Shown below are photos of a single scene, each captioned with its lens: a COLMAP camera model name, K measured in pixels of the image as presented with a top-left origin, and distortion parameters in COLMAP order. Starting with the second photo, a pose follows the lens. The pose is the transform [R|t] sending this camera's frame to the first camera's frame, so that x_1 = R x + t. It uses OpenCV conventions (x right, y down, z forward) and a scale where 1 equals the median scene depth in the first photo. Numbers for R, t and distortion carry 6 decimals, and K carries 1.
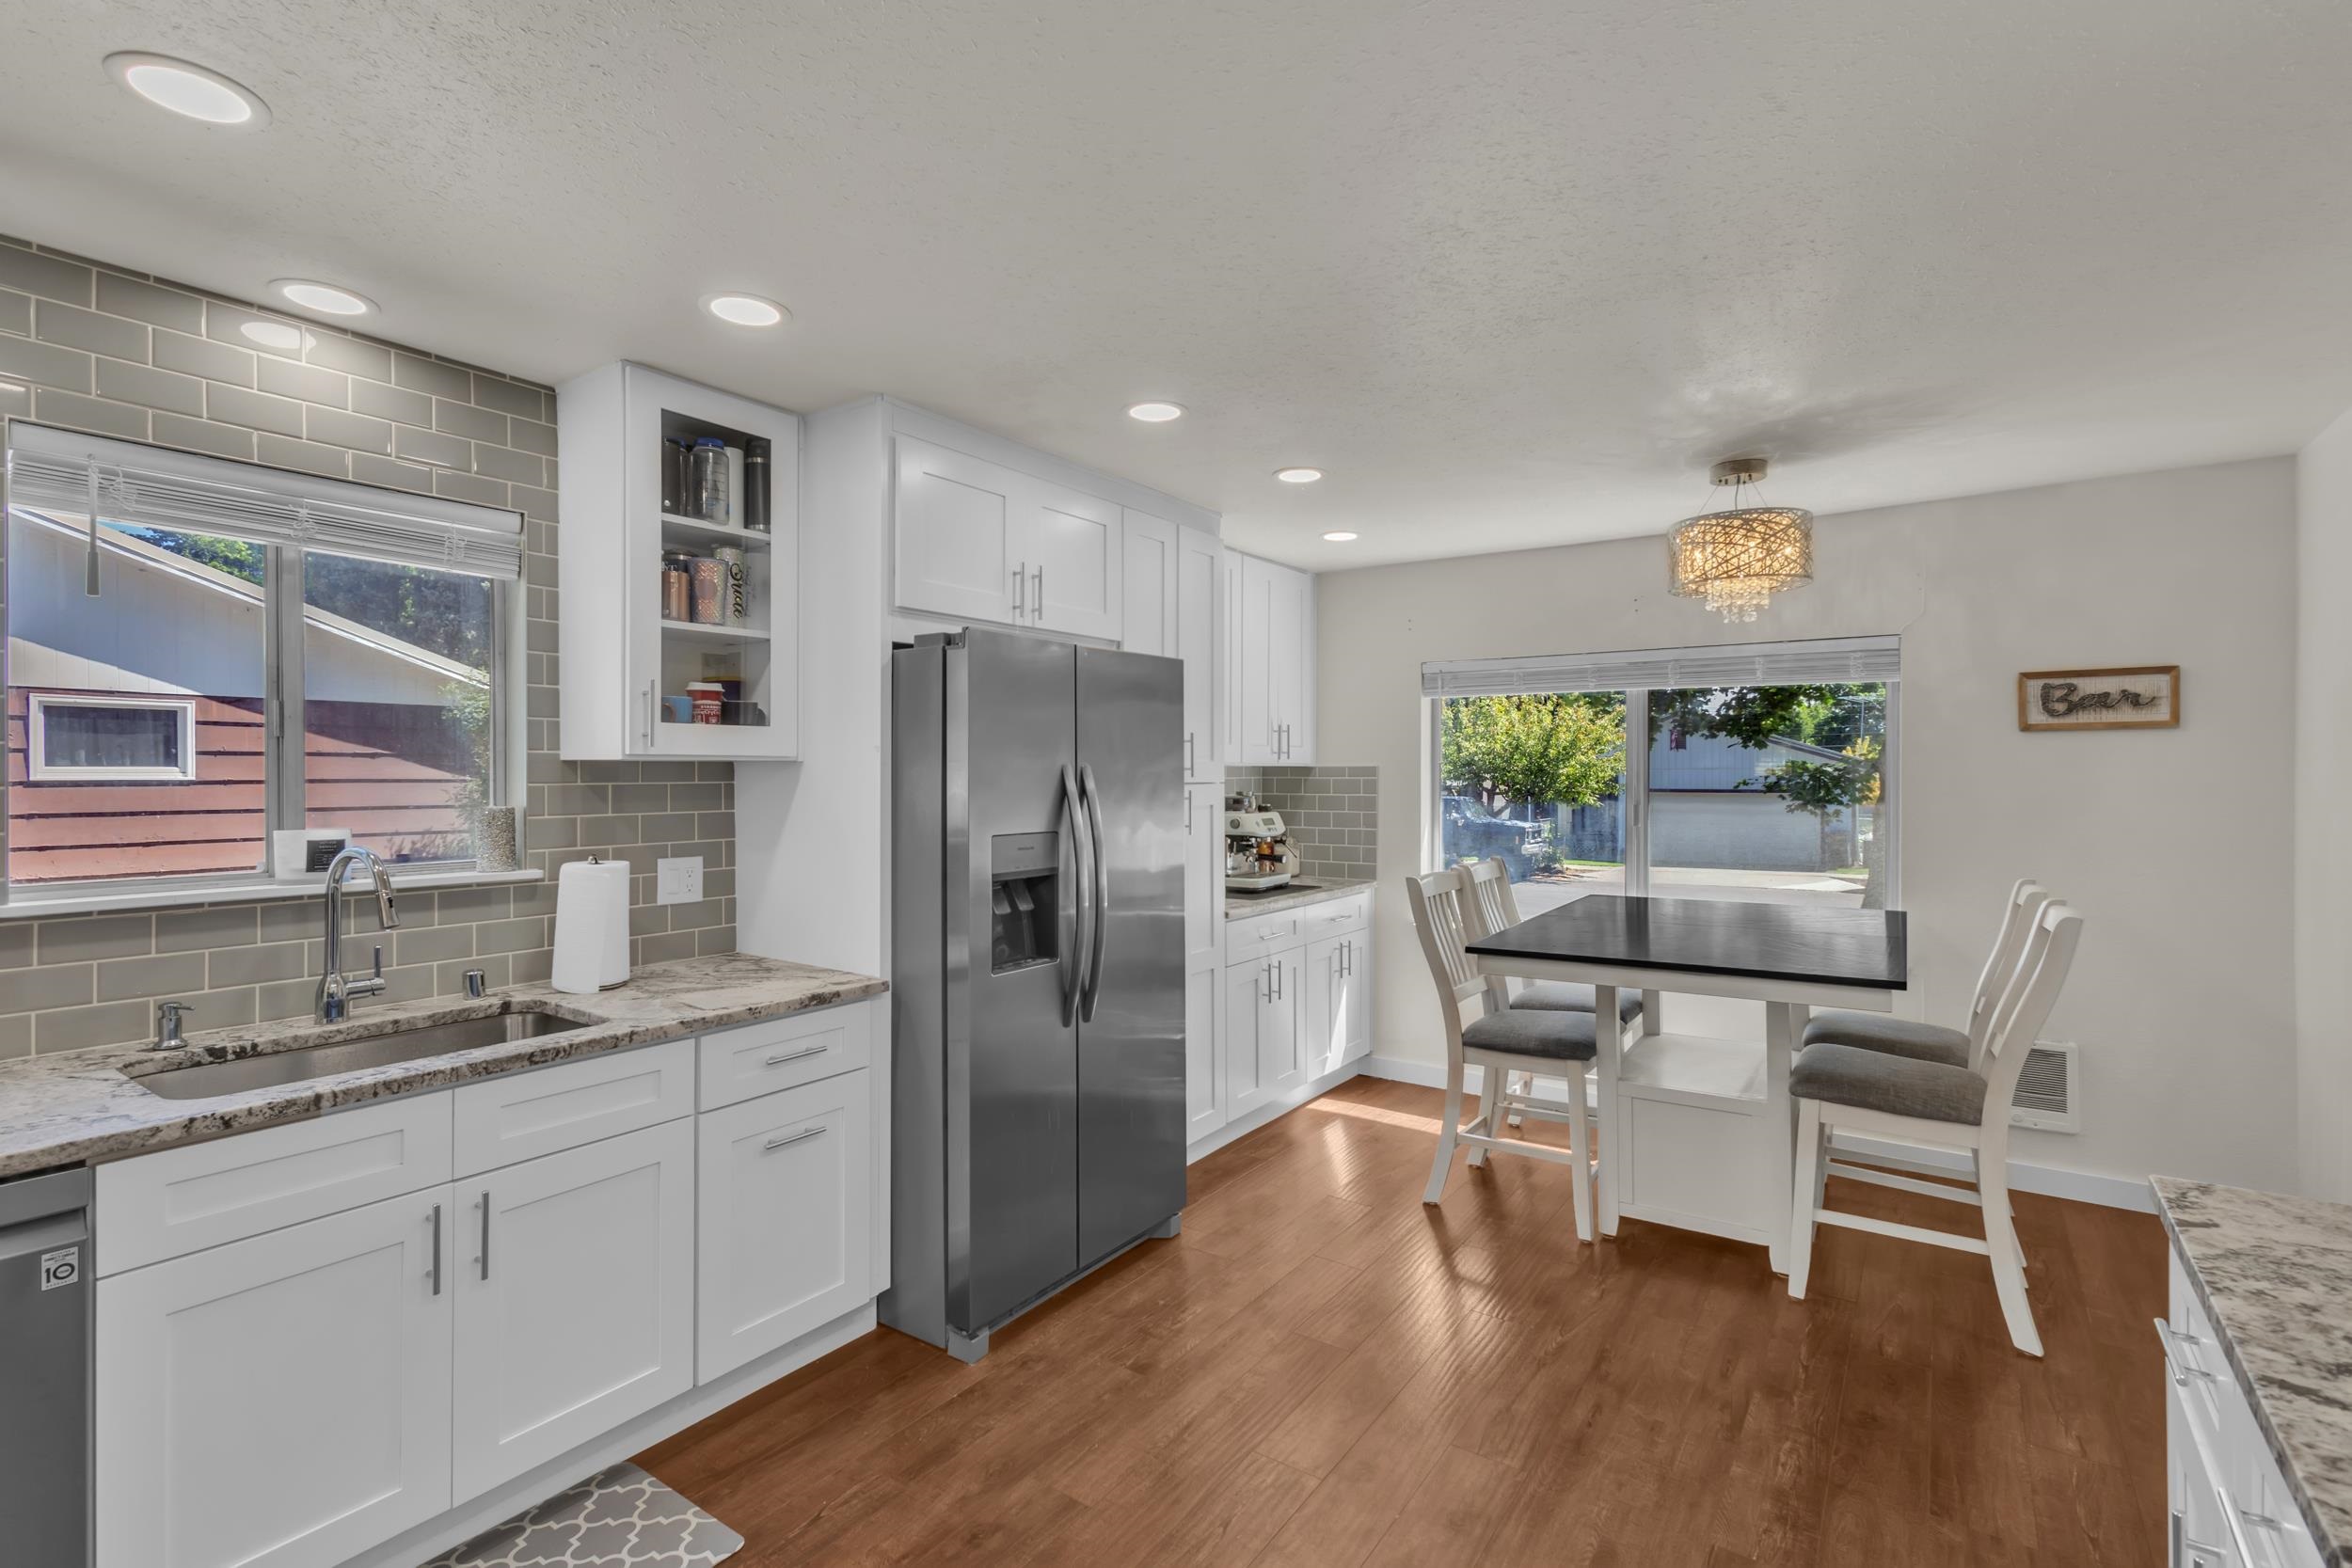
lens RADIAL K [[1077.6, 0, 1183.7], [0, 1077.6, 775.1], [0, 0, 1]] dist [0.004260, 0.000571]
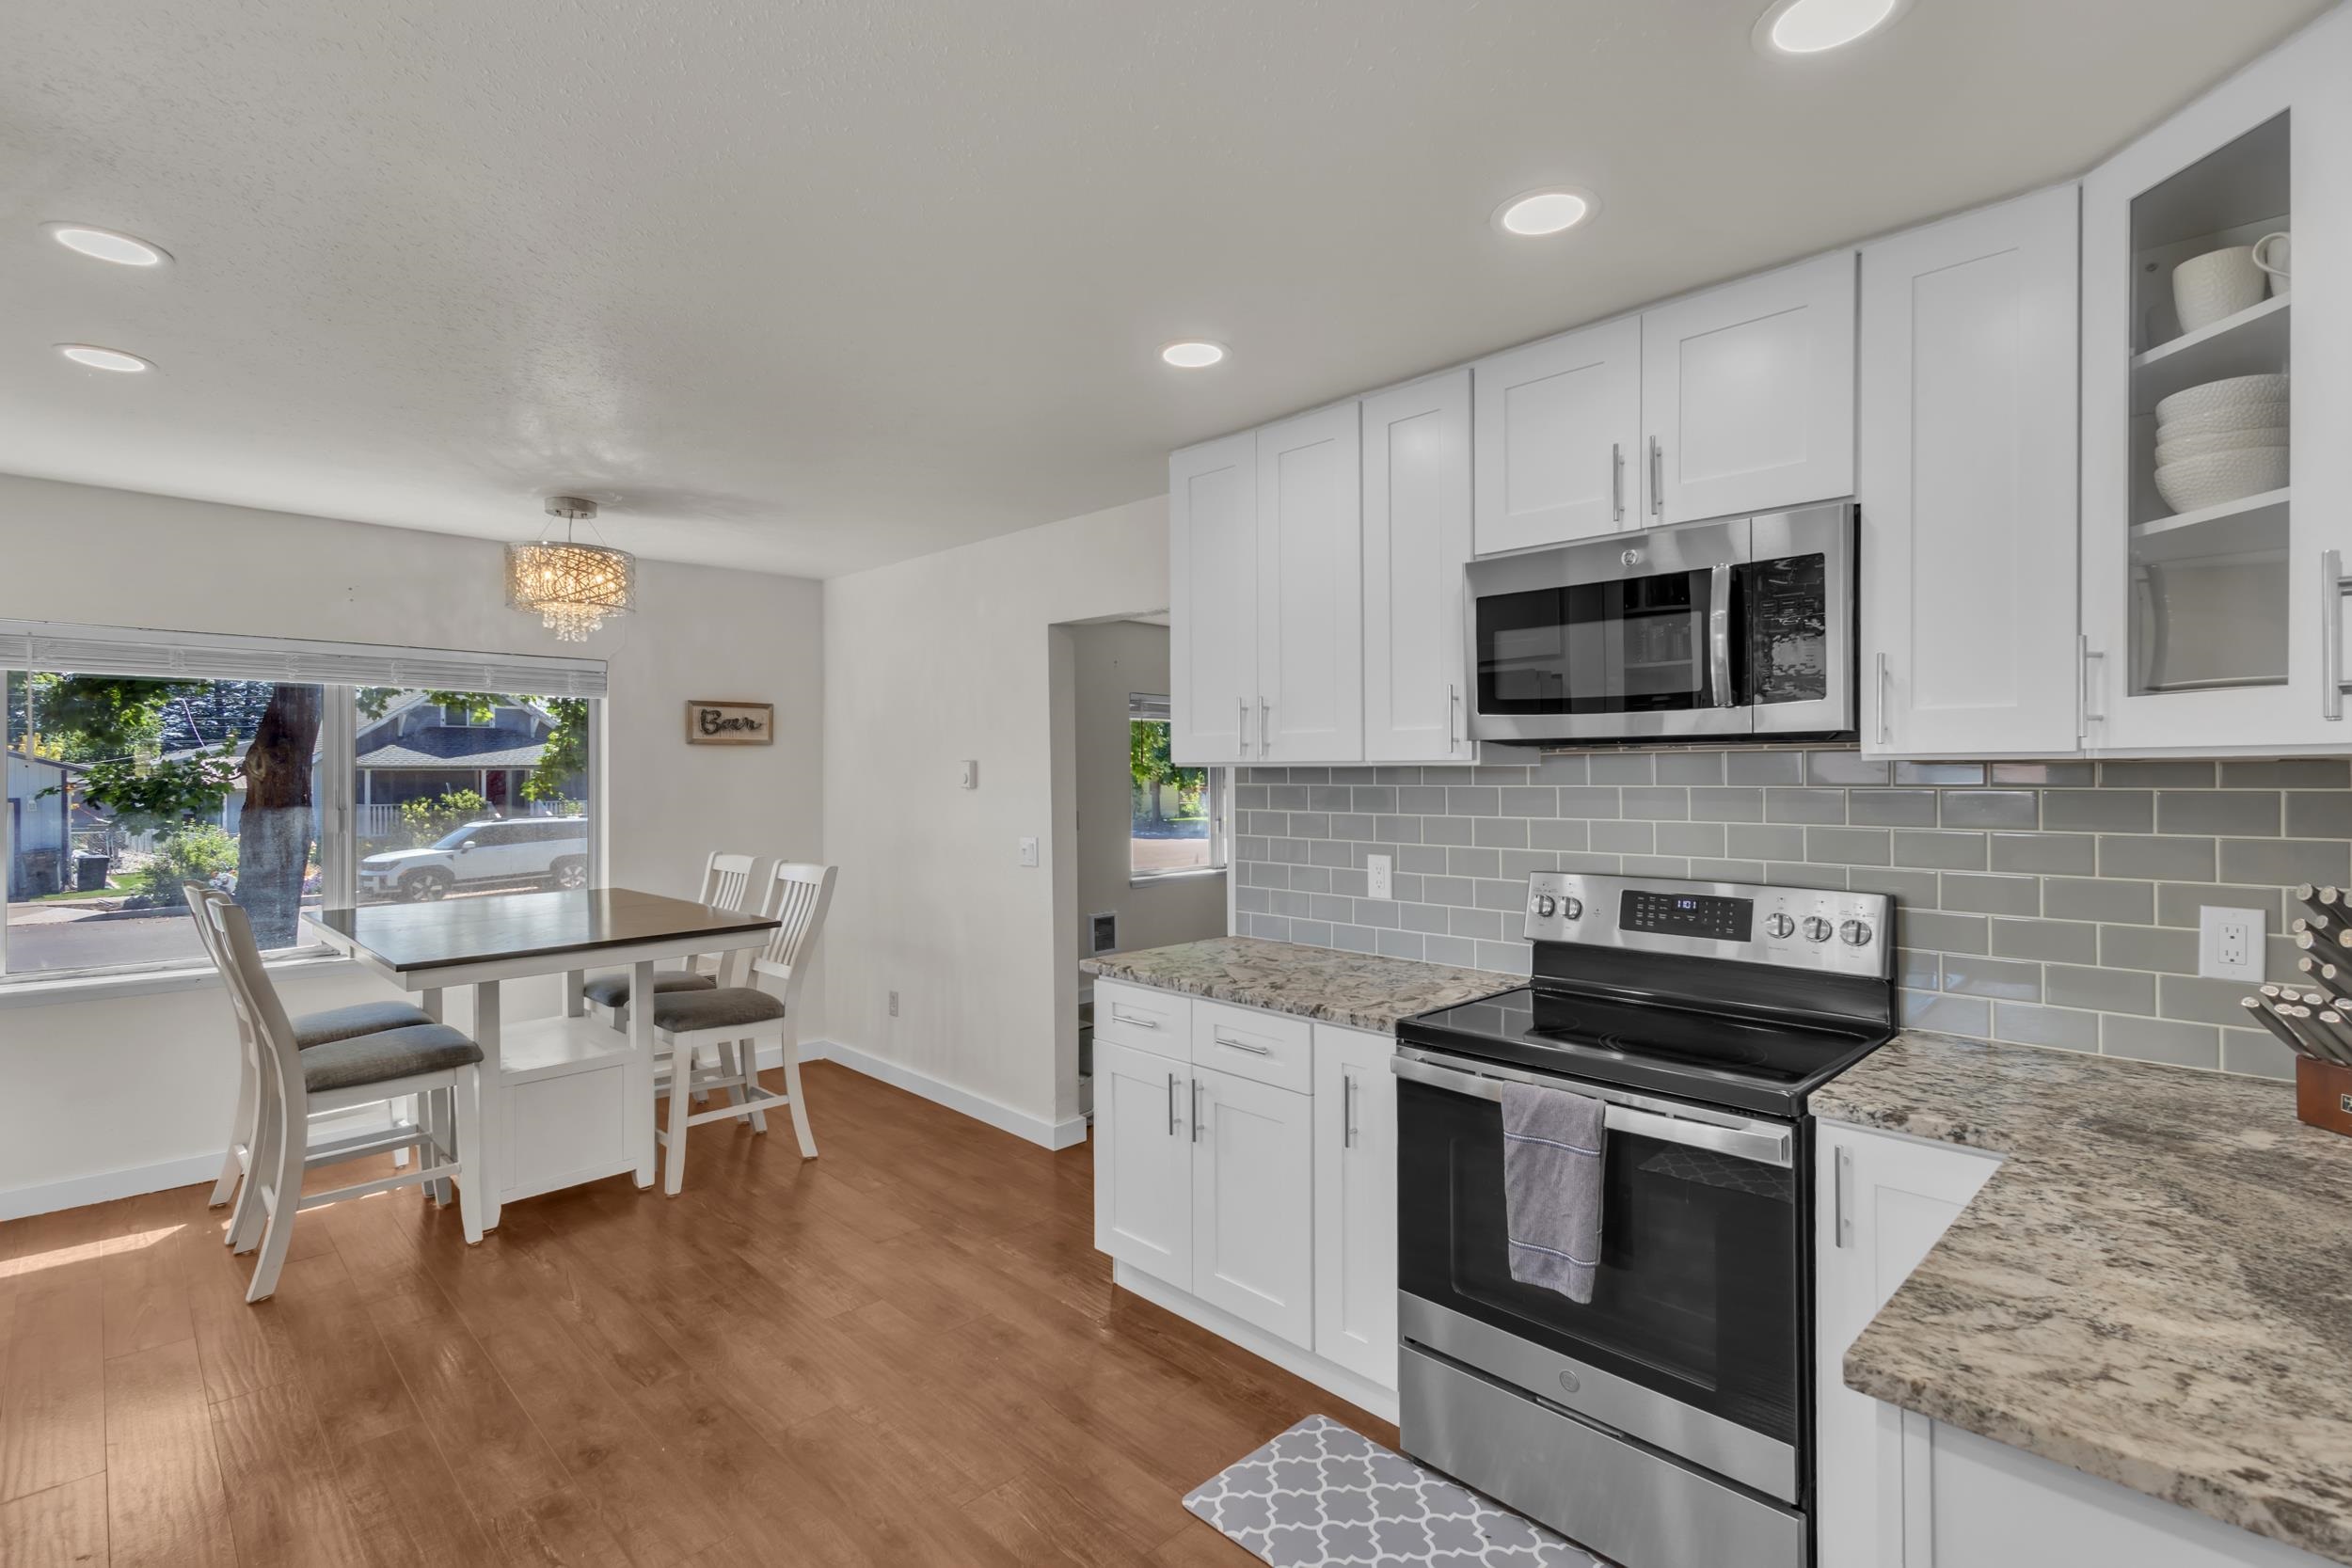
lens RADIAL K [[1077.6, 0, 1183.7], [0, 1077.6, 775.1], [0, 0, 1]] dist [0.004260, 0.000571]
pose [[0.174589, 0.000394, 0.984641, -0.571773], [0.004408, 0.999990, -0.001182, 0.003711], [-0.984631, 0.004547, 0.174586, 0.204805]]
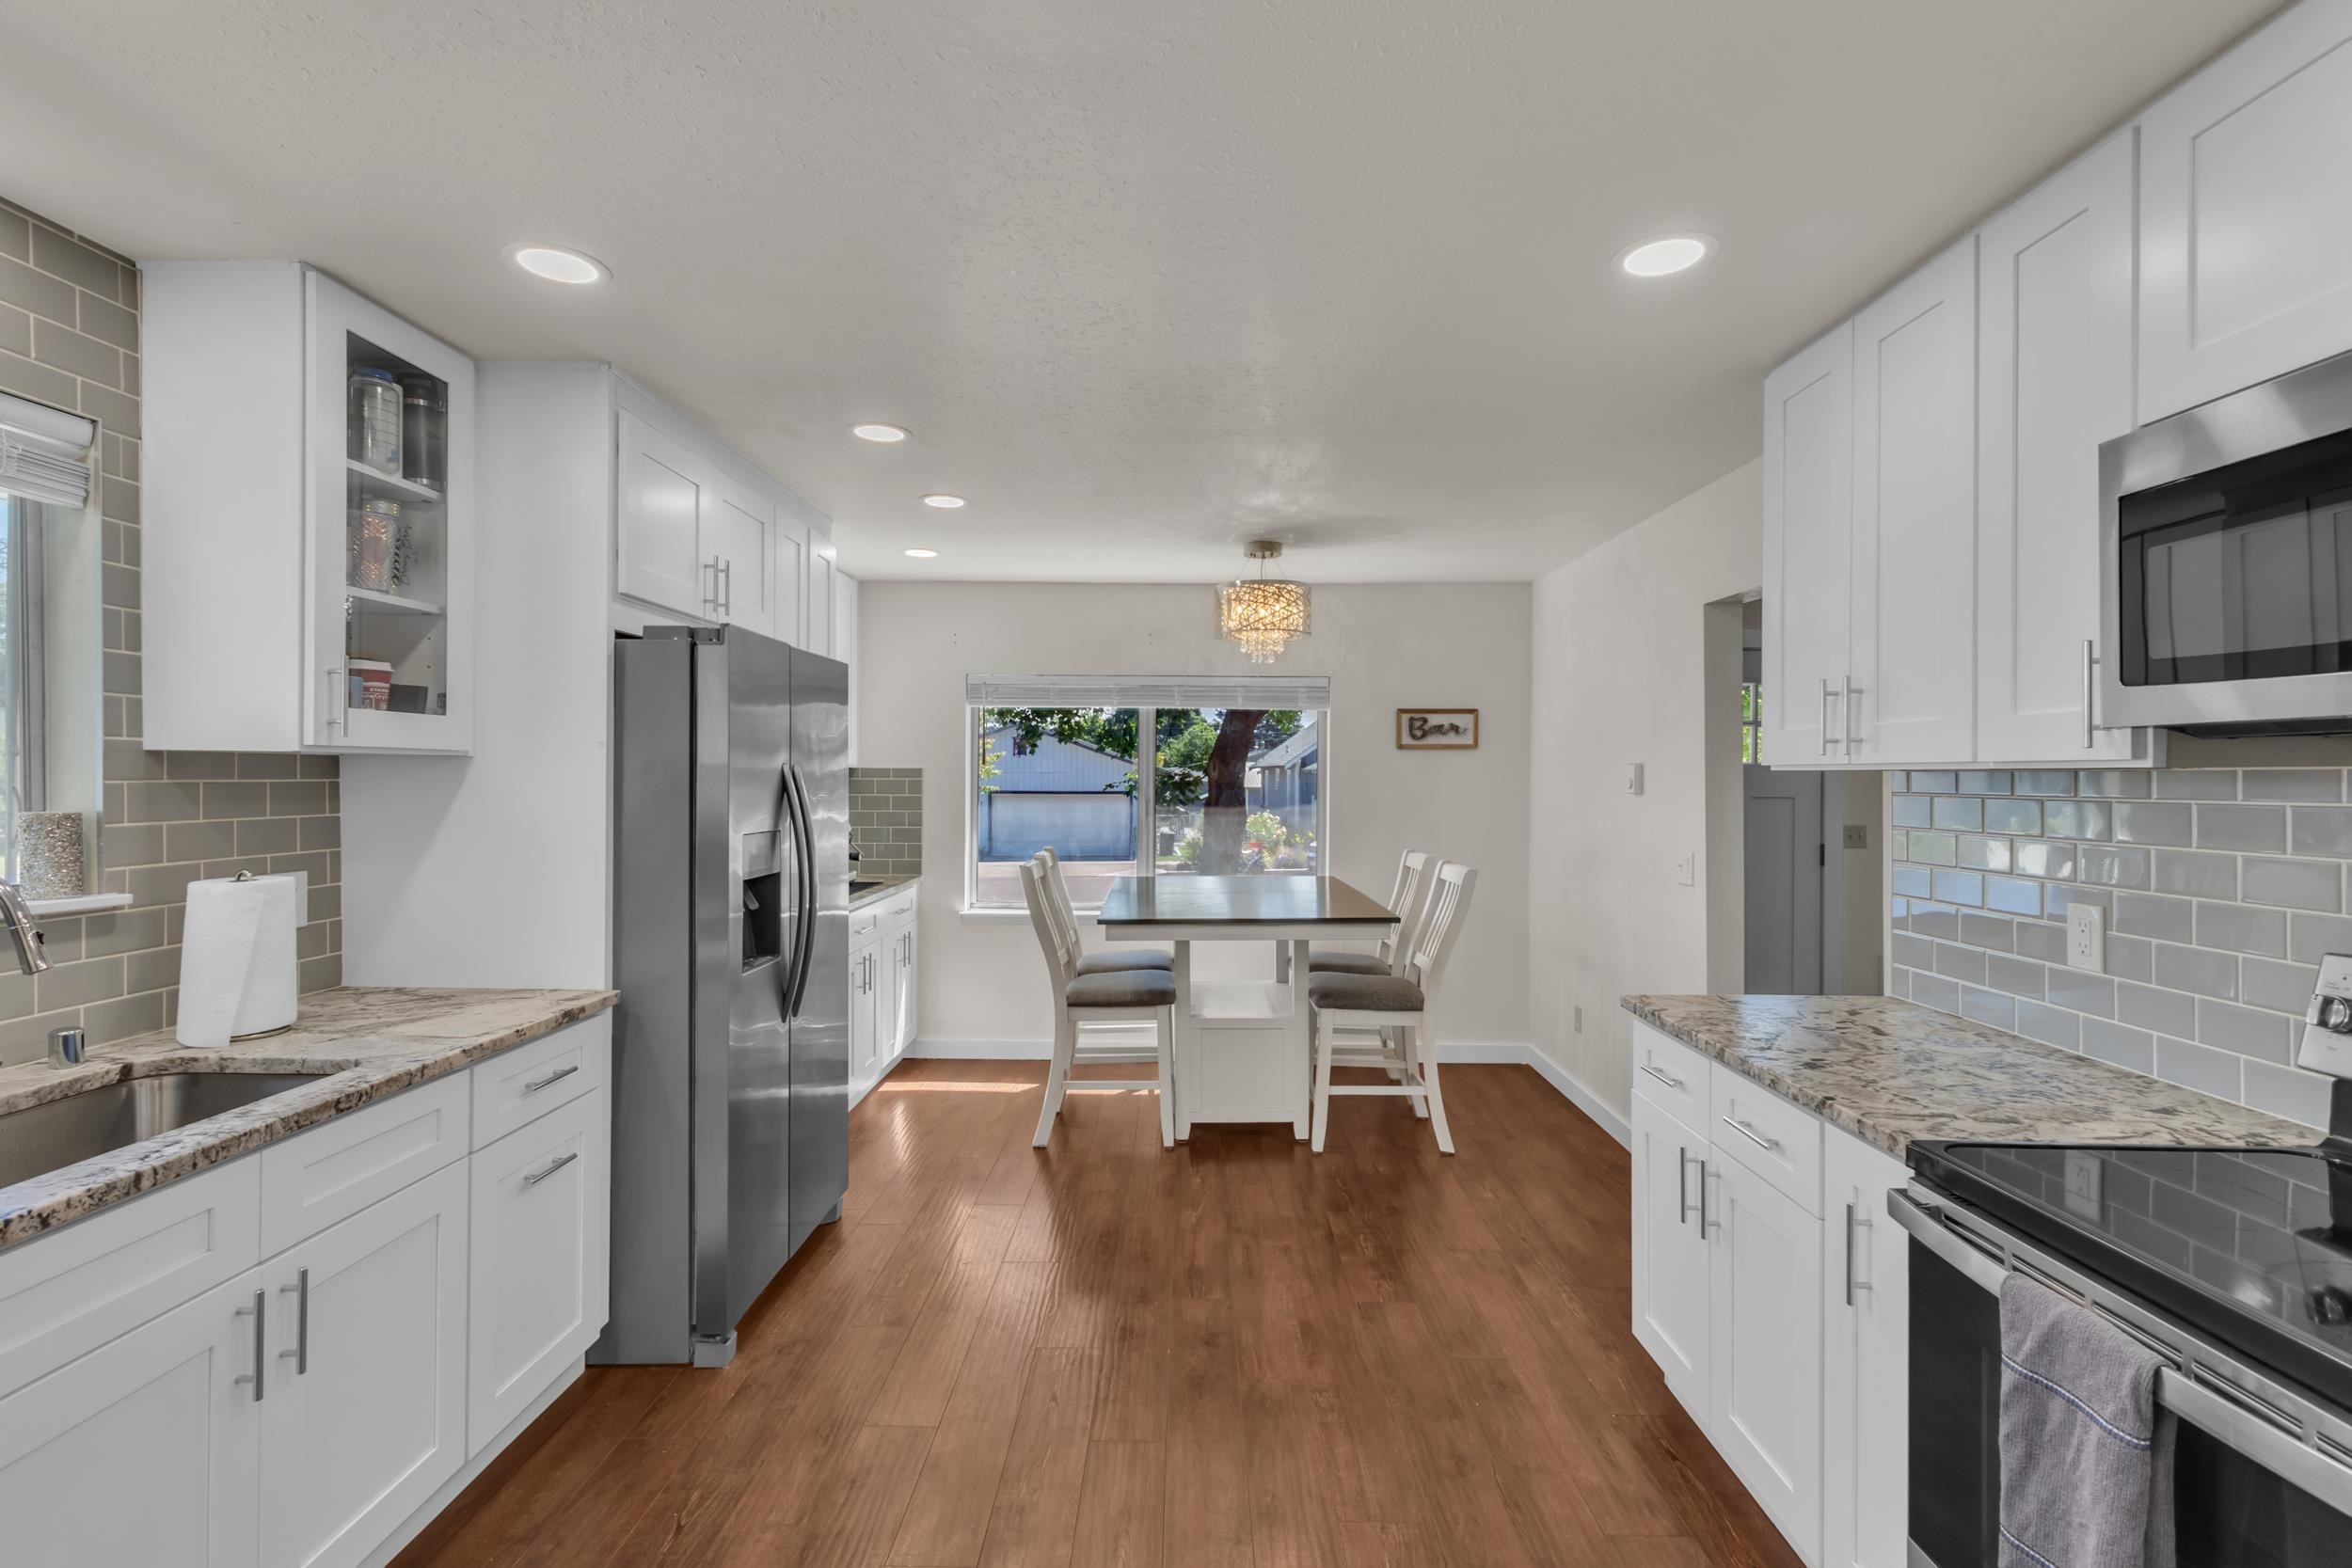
lens RADIAL K [[1073.9, 0, 1185.7], [0, 1073.9, 782.9], [0, 0, 1]] dist [0.001394, -0.000248]
pose [[0.823373, 0.002230, 0.567497, -0.371655], [-0.004636, 0.999985, 0.002797, 0.003823], [-0.567482, -0.004933, 0.823371, -0.044634]]
